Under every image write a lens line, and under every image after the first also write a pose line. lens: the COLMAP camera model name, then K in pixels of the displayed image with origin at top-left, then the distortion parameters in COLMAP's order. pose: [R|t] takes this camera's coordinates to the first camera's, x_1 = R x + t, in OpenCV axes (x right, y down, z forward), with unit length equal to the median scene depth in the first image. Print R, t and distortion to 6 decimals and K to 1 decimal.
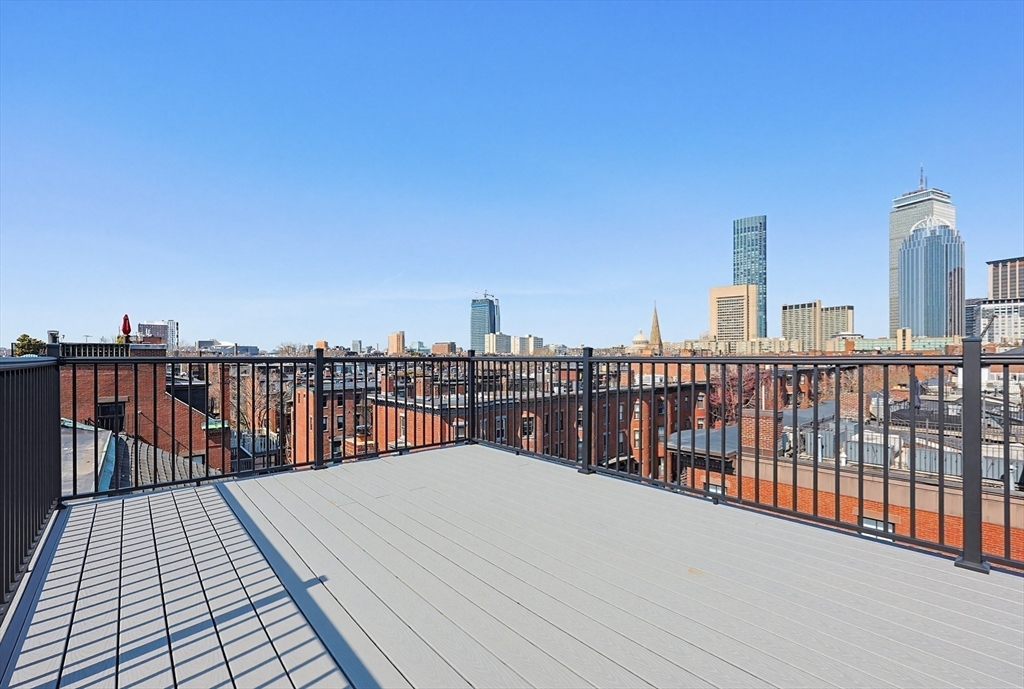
lens RADIAL K [[445.3, 0, 532.5], [0, 445.3, 359.5], [0, 0, 1]] dist [-0.011276, -0.000032]
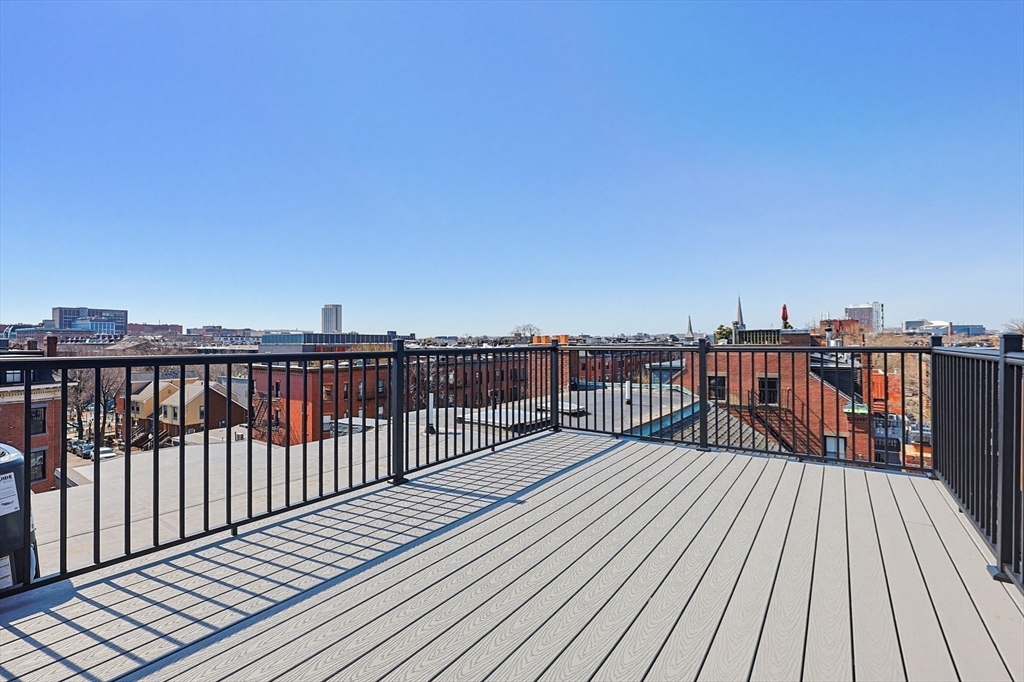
lens RADIAL K [[445.3, 0, 521.8], [0, 445.3, 339.0], [0, 0, 1]] dist [-0.011276, -0.000032]
pose [[0.222586, -0.004339, -0.974903, 0.243571], [-0.001786, 0.999987, -0.004858, -0.008853], [0.974911, 0.002823, 0.222575, 0.172635]]
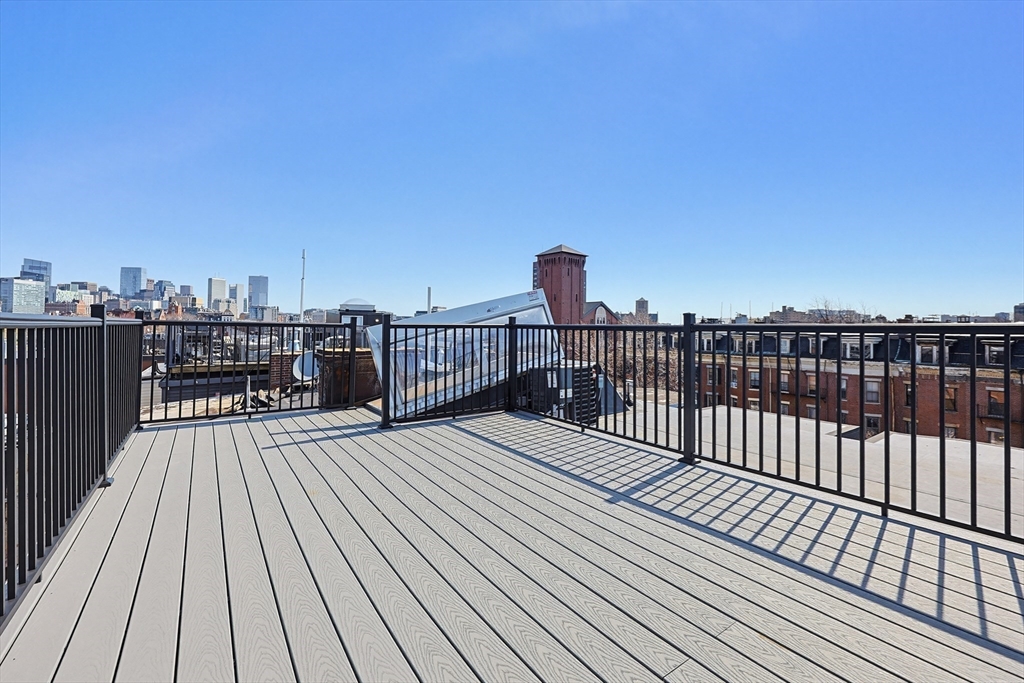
lens RADIAL K [[445.3, 0, 541.8], [0, 445.3, 326.4], [0, 0, 1]] dist [-0.011276, -0.000032]
pose [[-0.996264, -0.004967, 0.086214, -0.100696], [-0.004981, 0.999988, 0.000056, 0.002361], [-0.086213, -0.000374, -0.996277, 0.576148]]
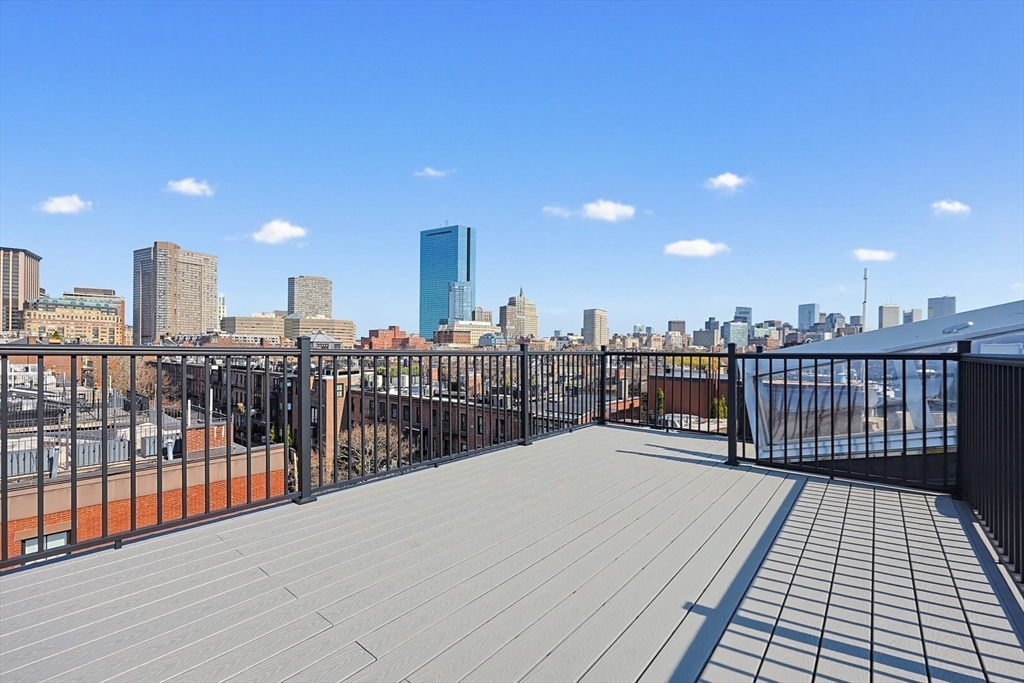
lens RADIAL K [[445.3, 0, 505.2], [0, 445.3, 350.6], [0, 0, 1]] dist [-0.011276, -0.000032]
pose [[-0.128581, 0.005191, 0.991685, -0.328667], [-0.005372, 0.999968, -0.005931, 0.002081], [-0.991684, -0.006090, -0.128549, 0.376224]]
